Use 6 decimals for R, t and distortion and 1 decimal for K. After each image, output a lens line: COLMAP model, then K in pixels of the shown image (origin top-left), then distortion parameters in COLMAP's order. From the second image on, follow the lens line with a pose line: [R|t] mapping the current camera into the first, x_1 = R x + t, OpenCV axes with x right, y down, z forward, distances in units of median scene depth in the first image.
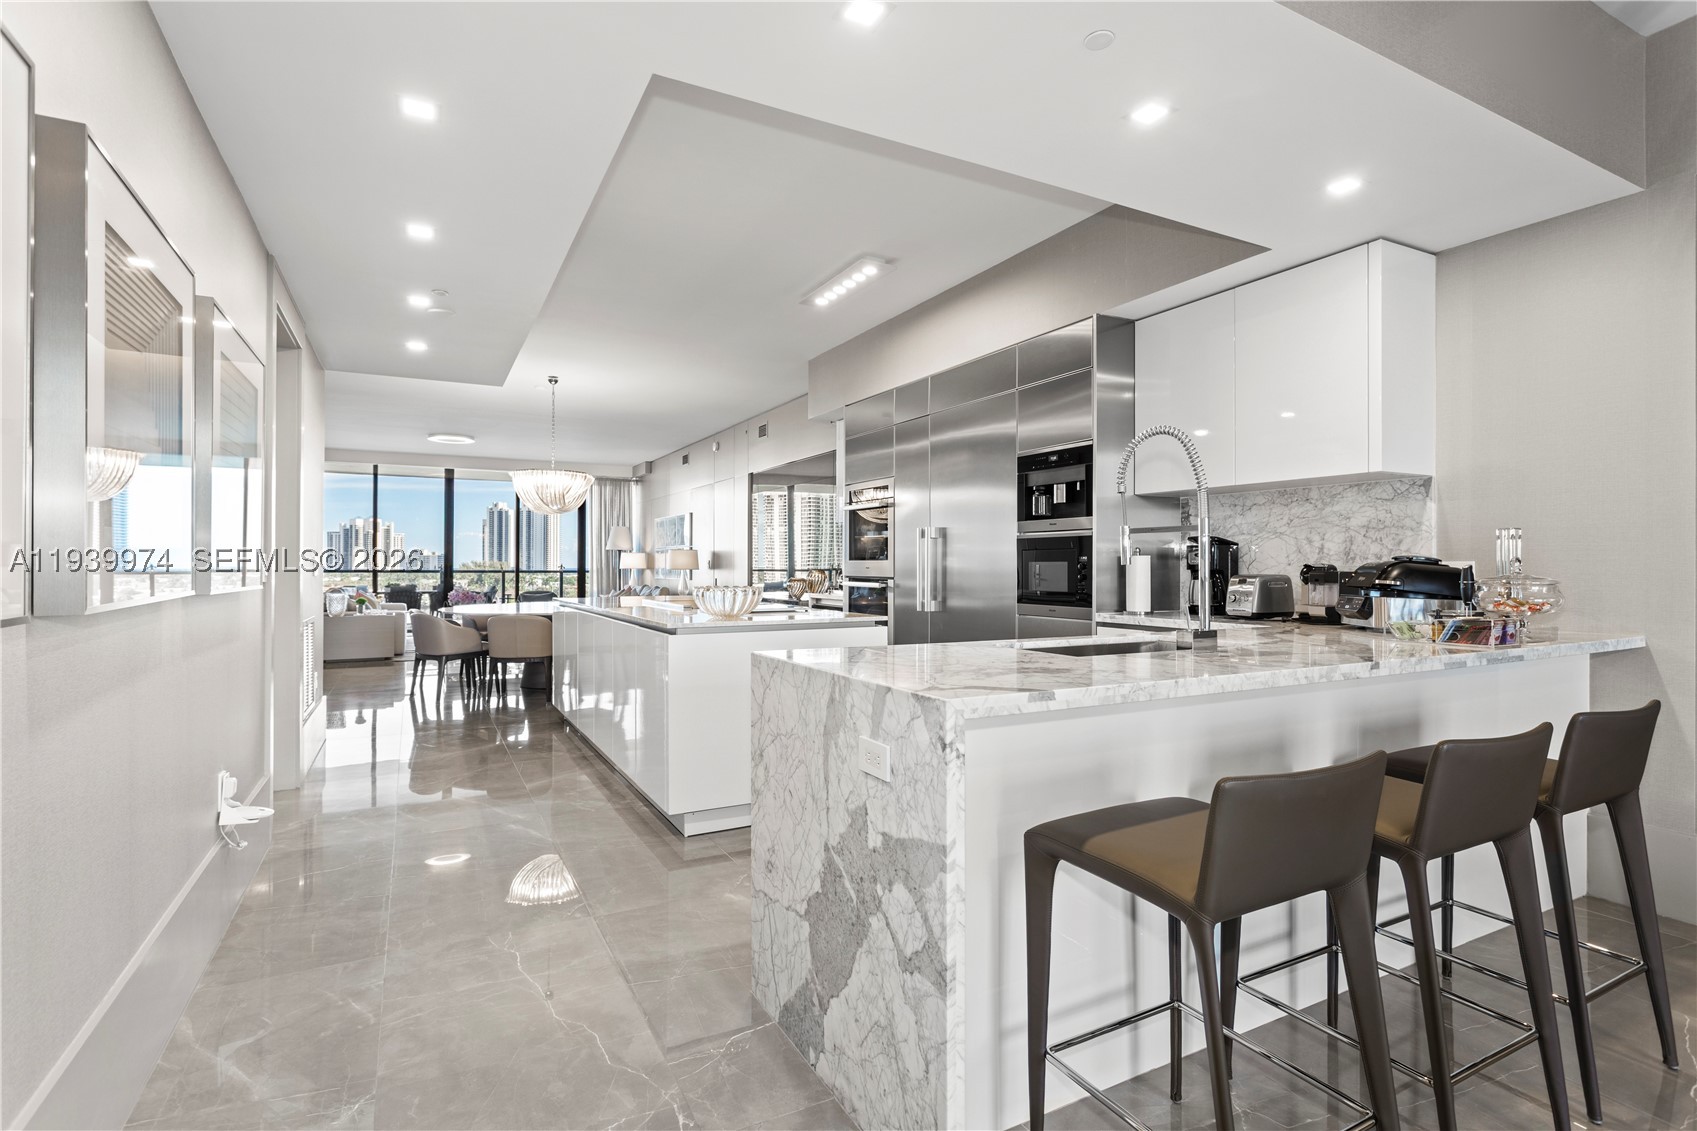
lens RADIAL K [[799.0, 0, 836.7], [0, 799.0, 579.7], [0, 0, 1]] dist [0.001538, 0.000116]
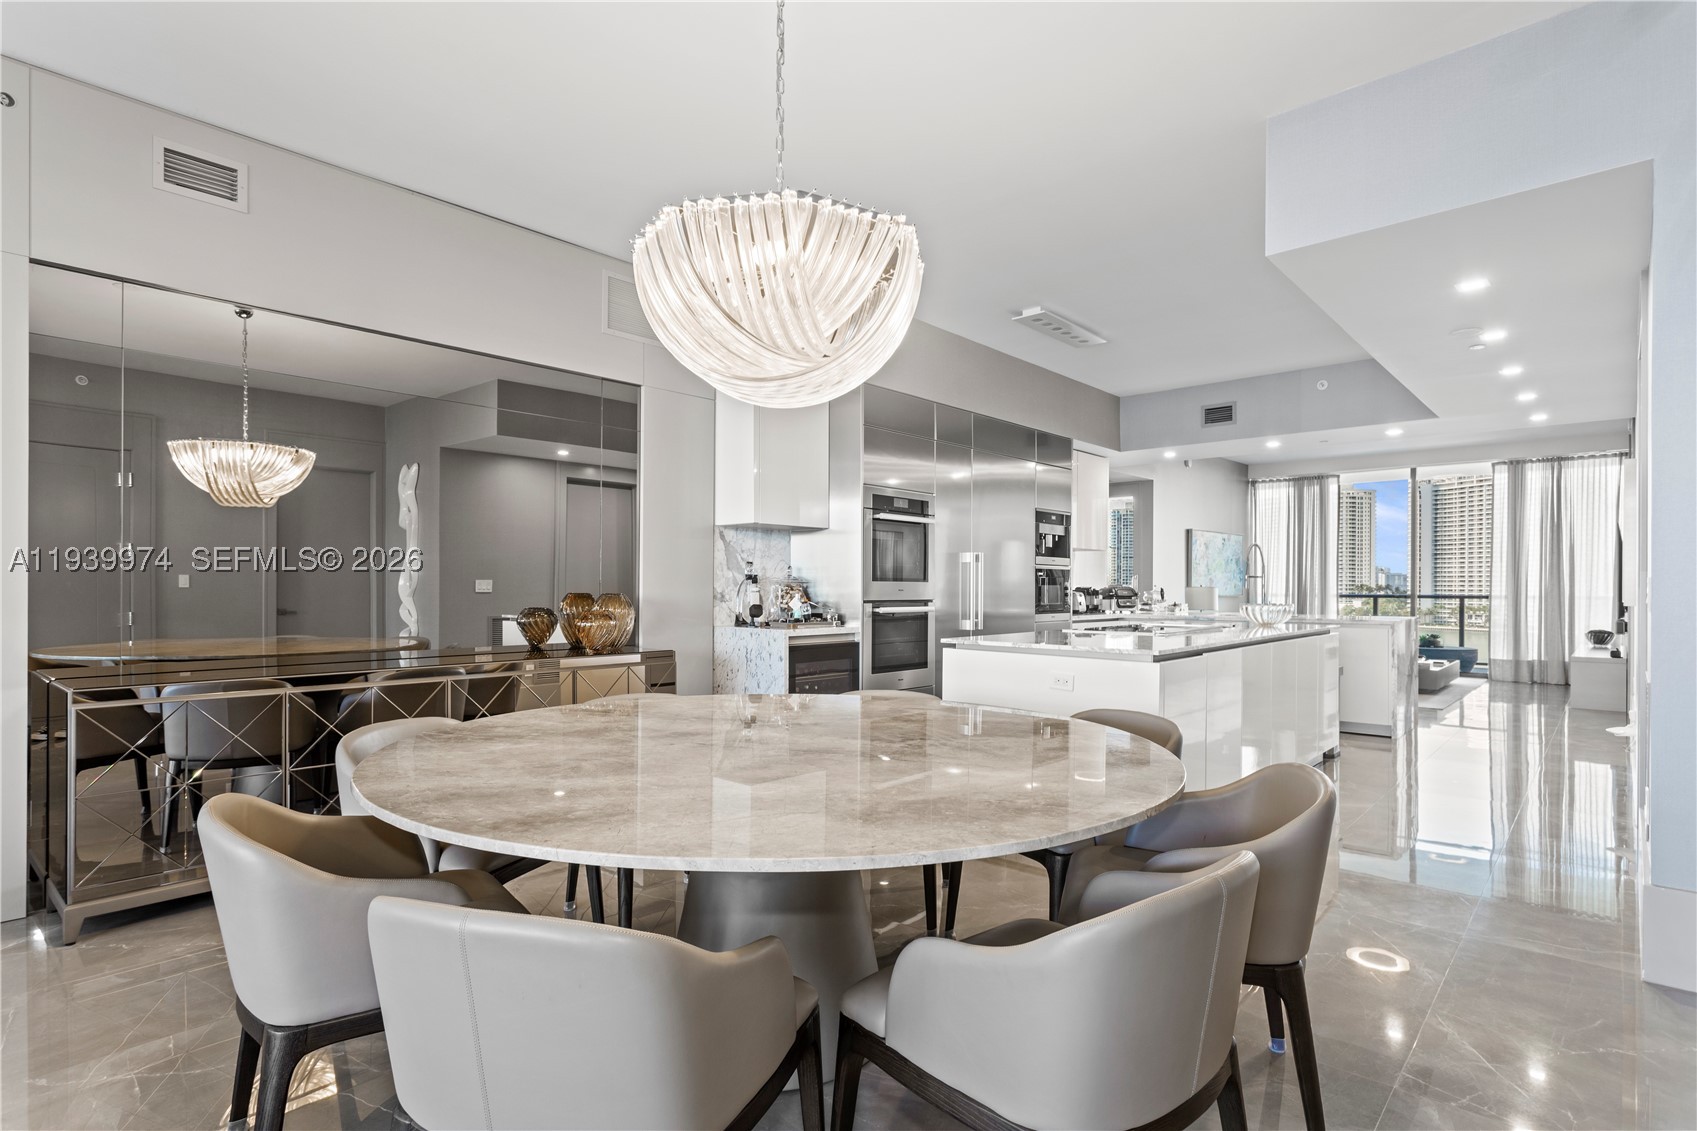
lens RADIAL K [[799.0, 0, 836.7], [0, 799.0, 579.7], [0, 0, 1]] dist [0.001538, 0.000116]
pose [[-0.312418, 0.003186, 0.949939, -1.080820], [0.008828, 0.999961, -0.000450, -0.036846], [-0.949904, 0.008245, -0.312434, 1.923742]]
